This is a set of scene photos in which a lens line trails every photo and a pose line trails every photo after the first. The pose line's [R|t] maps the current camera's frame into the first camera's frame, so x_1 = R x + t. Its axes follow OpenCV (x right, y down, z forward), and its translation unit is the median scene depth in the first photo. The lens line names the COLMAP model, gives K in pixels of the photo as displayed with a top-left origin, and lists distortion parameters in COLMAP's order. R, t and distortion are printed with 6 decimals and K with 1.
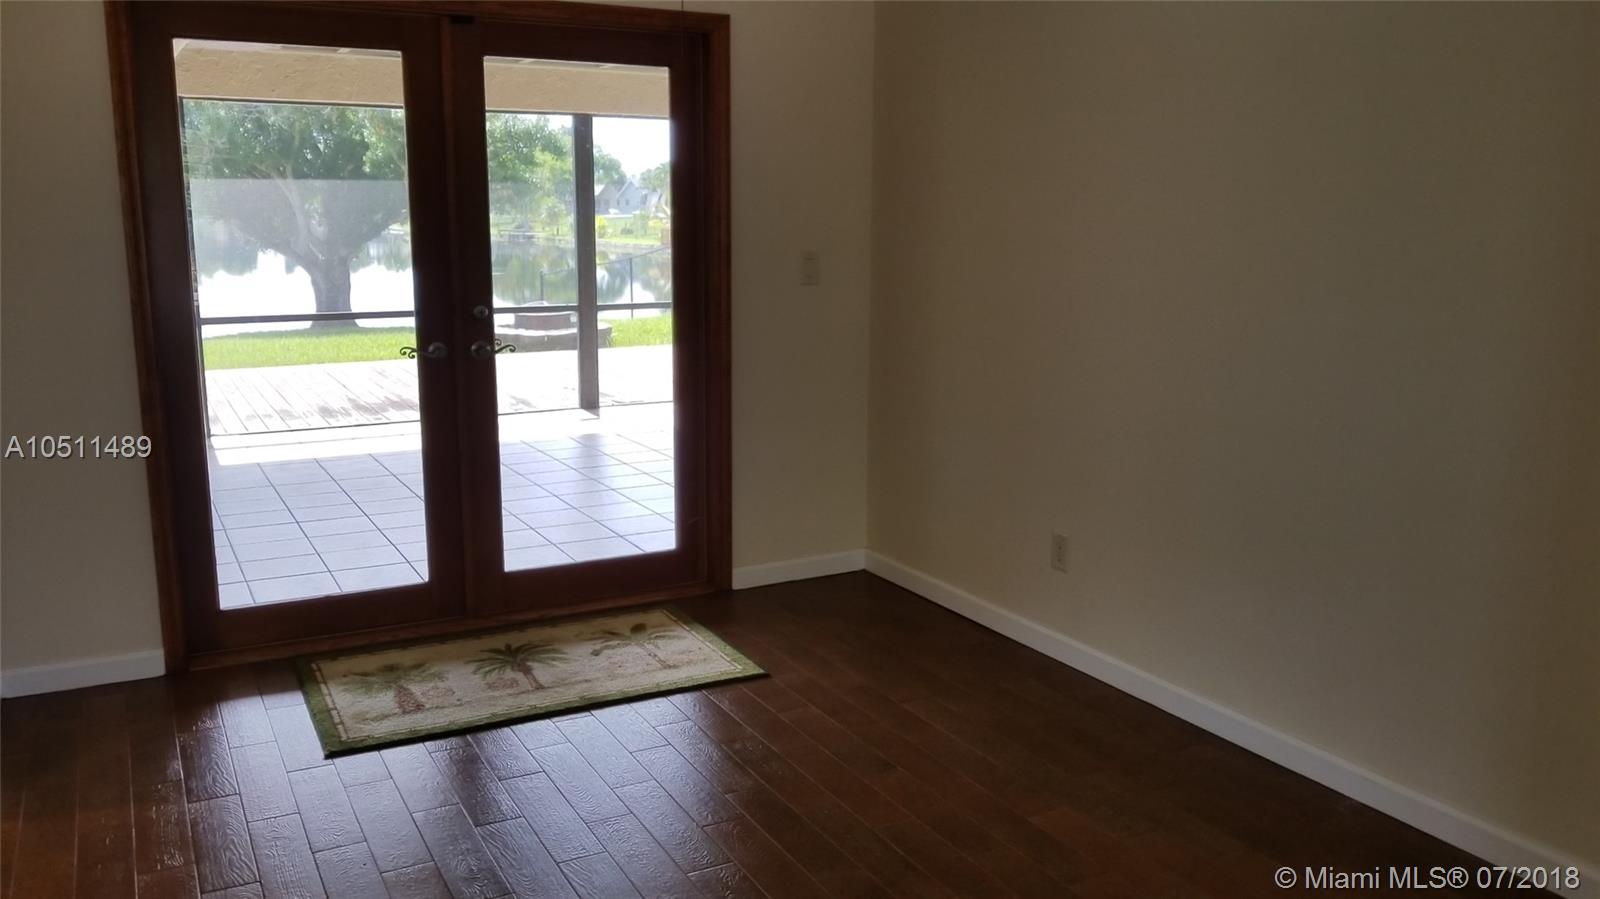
lens RADIAL K [[1257.5, 0, 799.1], [0, 1257.5, 449.4], [0, 0, 1]] dist [0.000479, -0.046973]
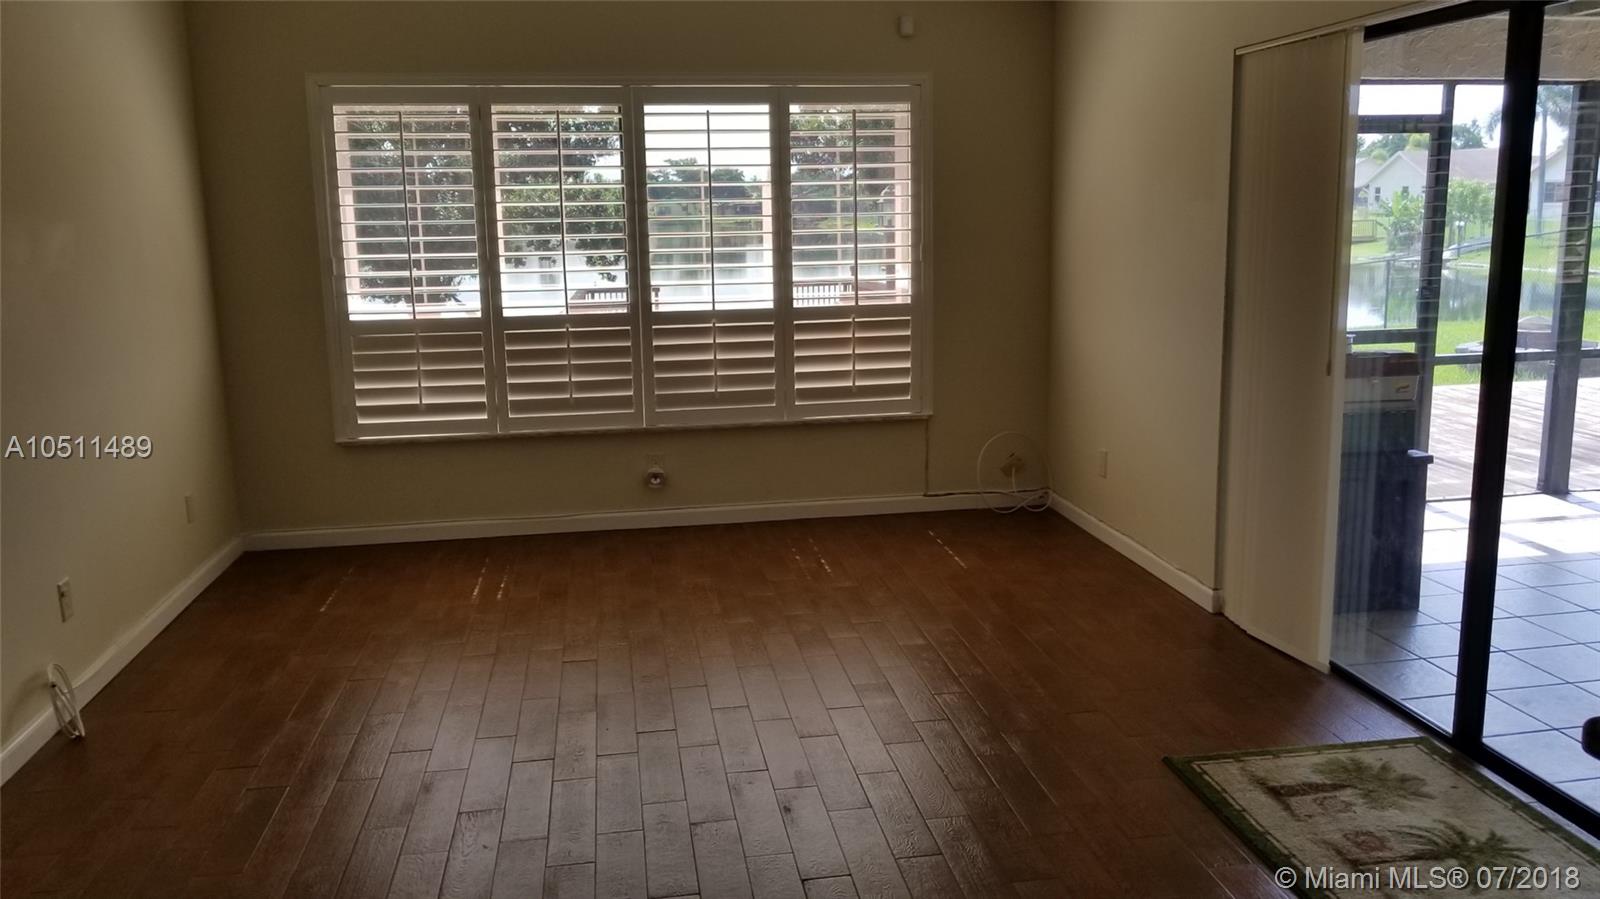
lens RADIAL K [[1257.5, 0, 800.2], [0, 1257.5, 447.0], [0, 0, 1]] dist [0.000479, -0.046973]
pose [[-0.338492, 0.168102, -0.925832, 0.551492], [-0.161482, 0.958939, 0.233152, -0.167799], [0.927010, 0.228426, -0.297447, 0.846888]]
